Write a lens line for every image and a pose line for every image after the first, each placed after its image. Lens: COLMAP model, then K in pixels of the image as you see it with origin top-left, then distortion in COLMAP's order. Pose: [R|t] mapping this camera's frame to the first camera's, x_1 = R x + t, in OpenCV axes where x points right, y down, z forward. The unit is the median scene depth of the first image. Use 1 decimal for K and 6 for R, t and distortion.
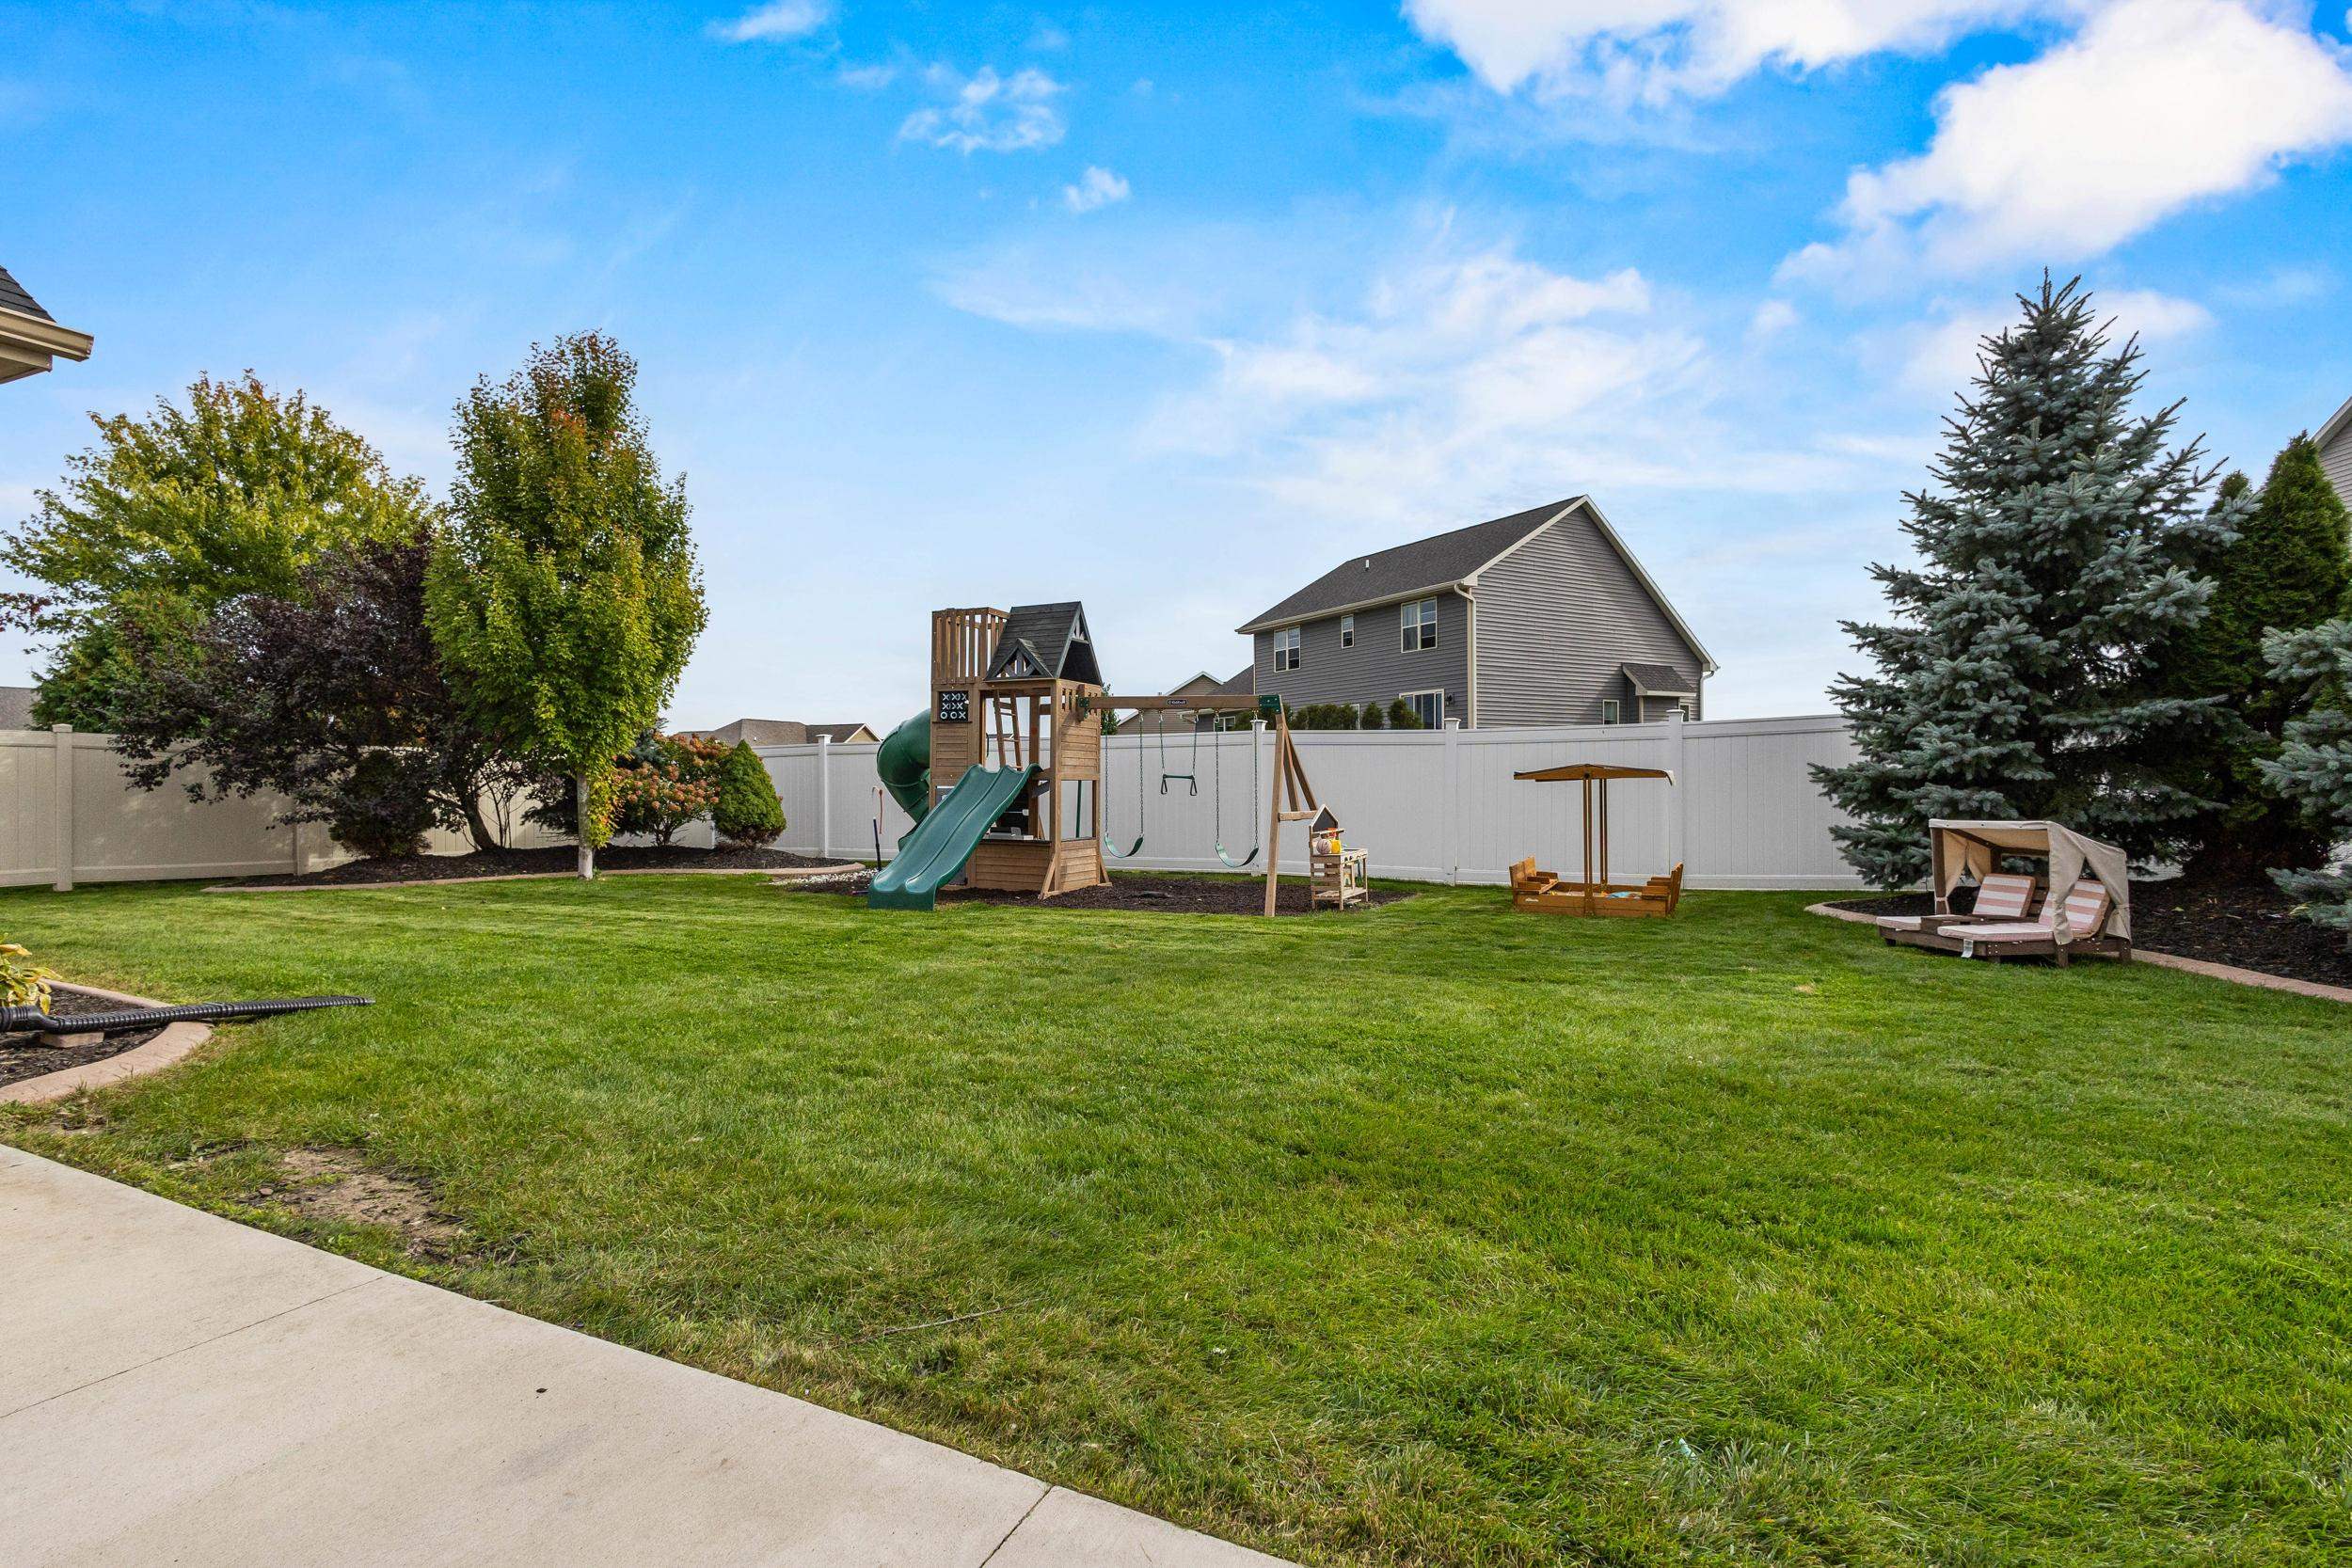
lens RADIAL K [[1087.1, 0, 1173.2], [0, 1087.1, 758.1], [0, 0, 1]] dist [0.007393, 0.000396]
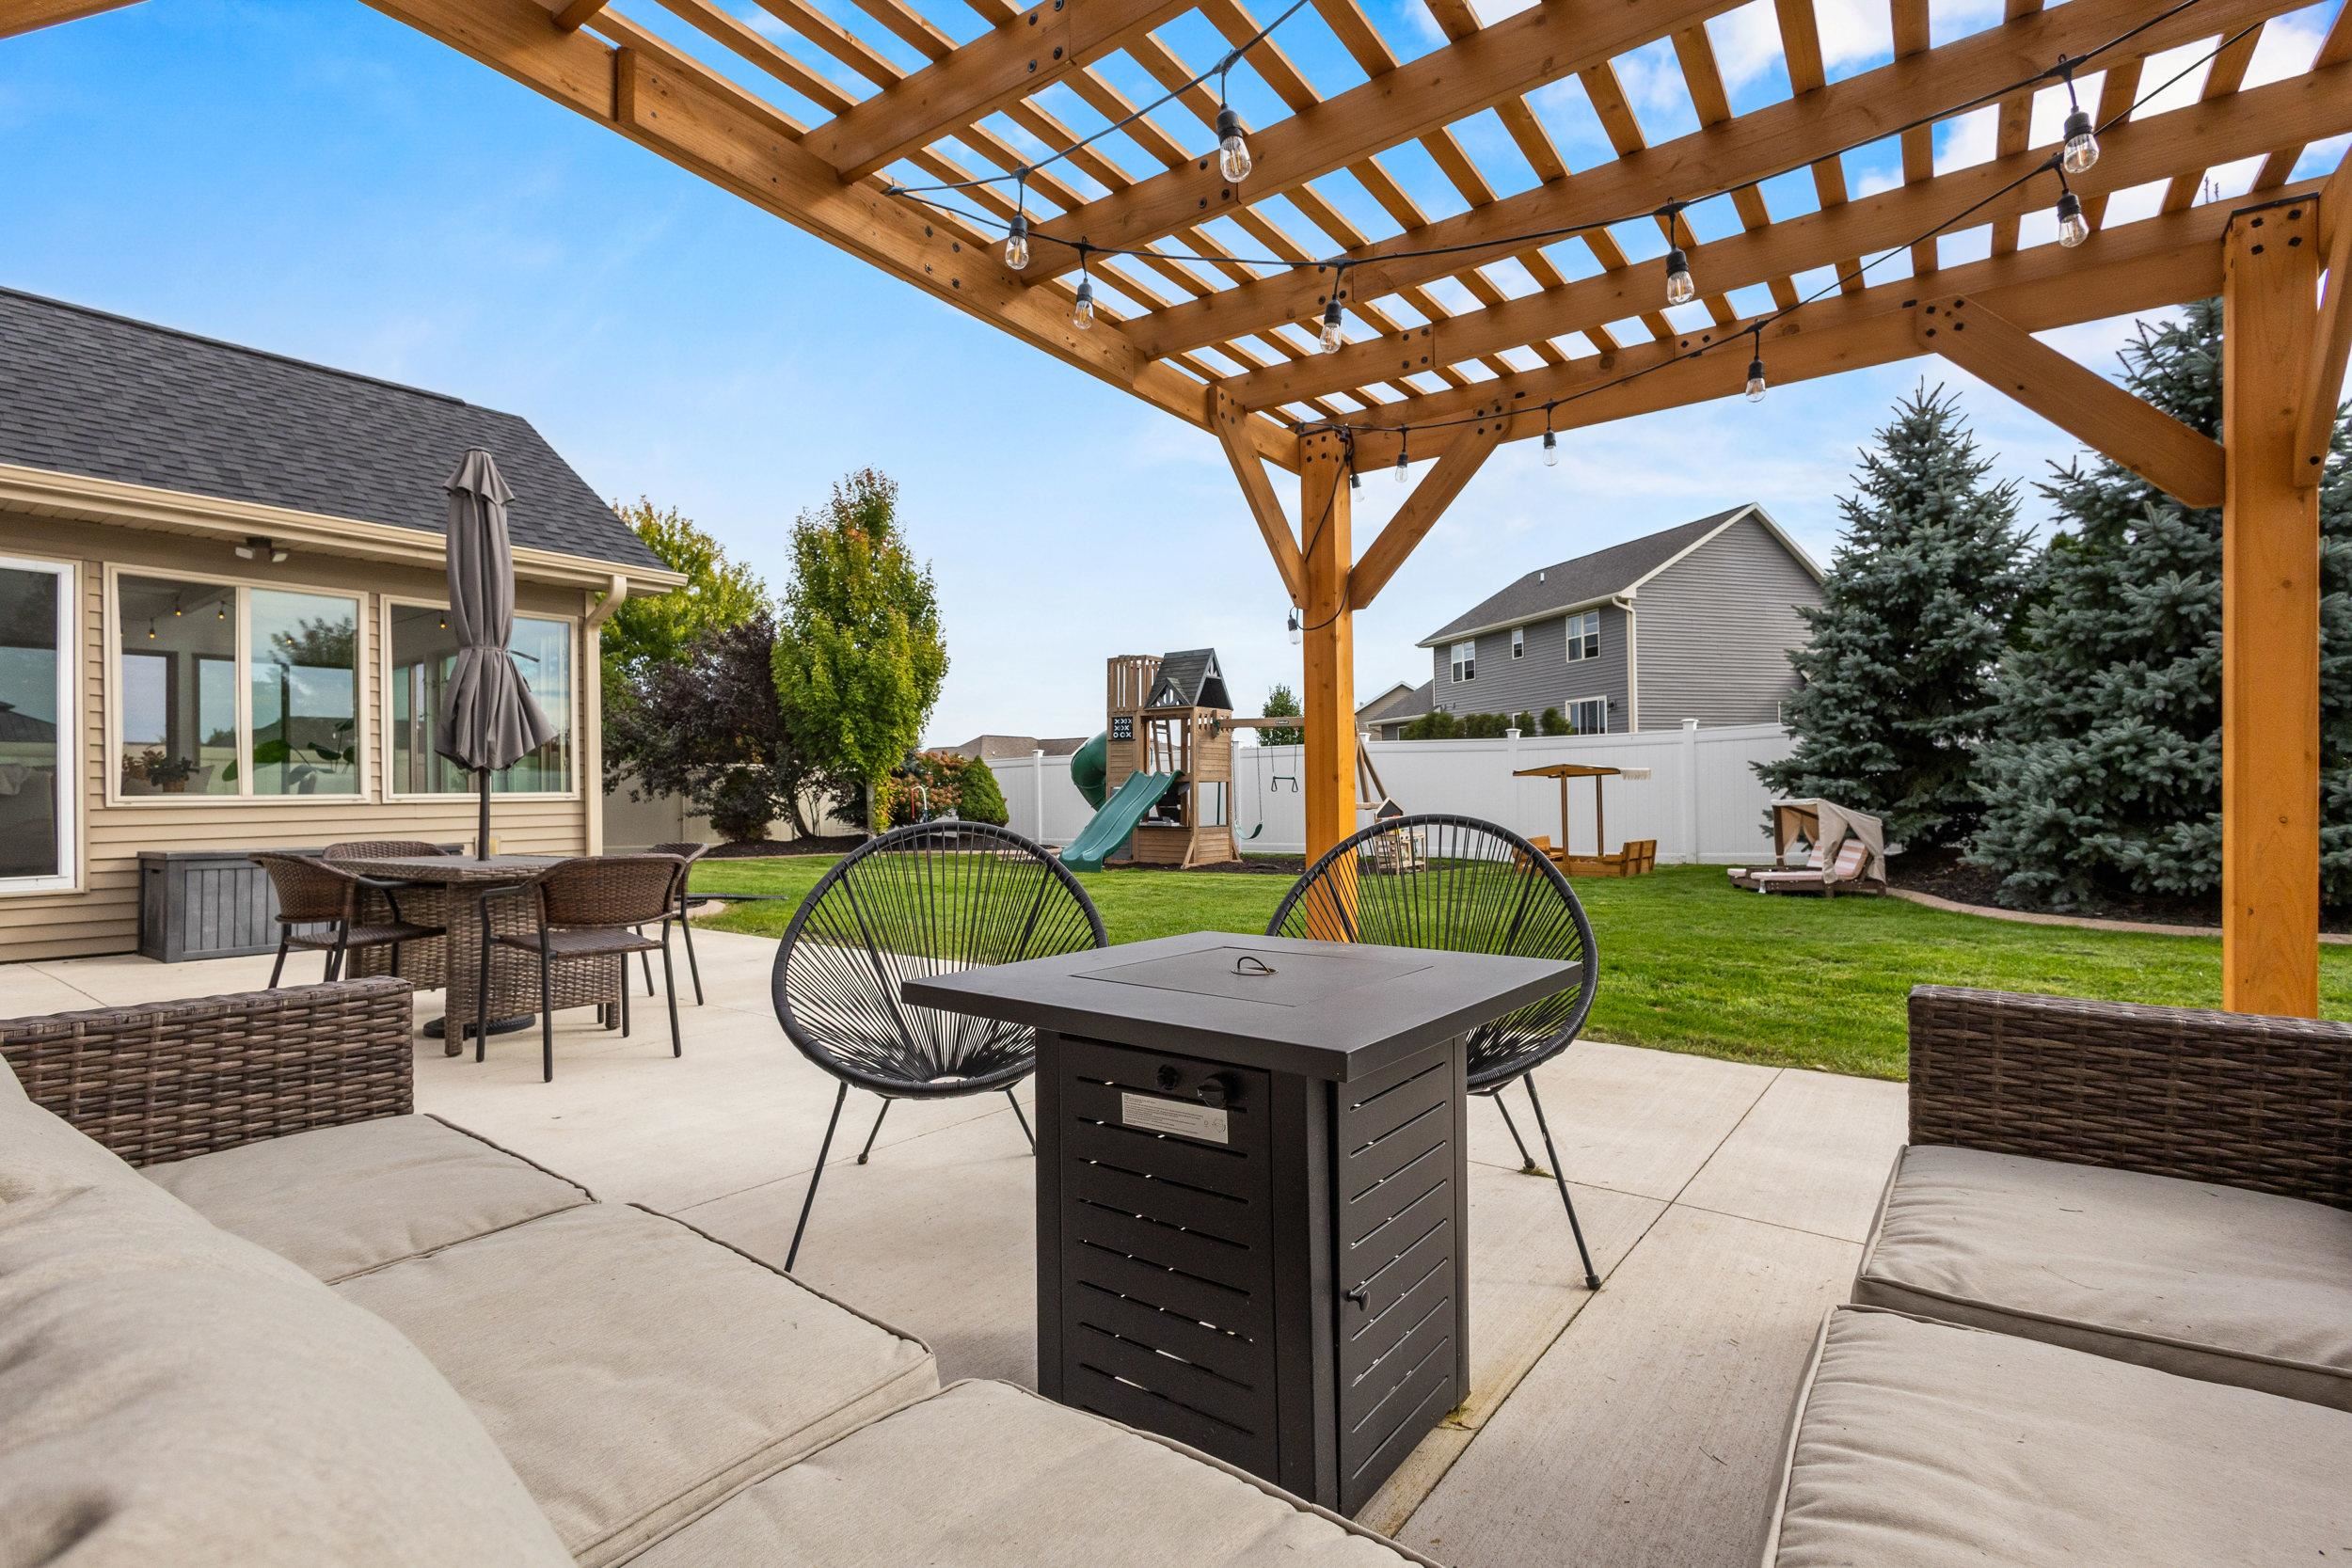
lens RADIAL K [[1076.0, 0, 1176.0], [0, 1076.0, 784.0], [0, 0, 1]] dist [0.000610, 0.000075]
pose [[0.979844, -0.010066, -0.199511, 0.127605], [0.013257, 0.999805, 0.014664, 0.002982], [0.199325, -0.017014, 0.979786, -0.295163]]
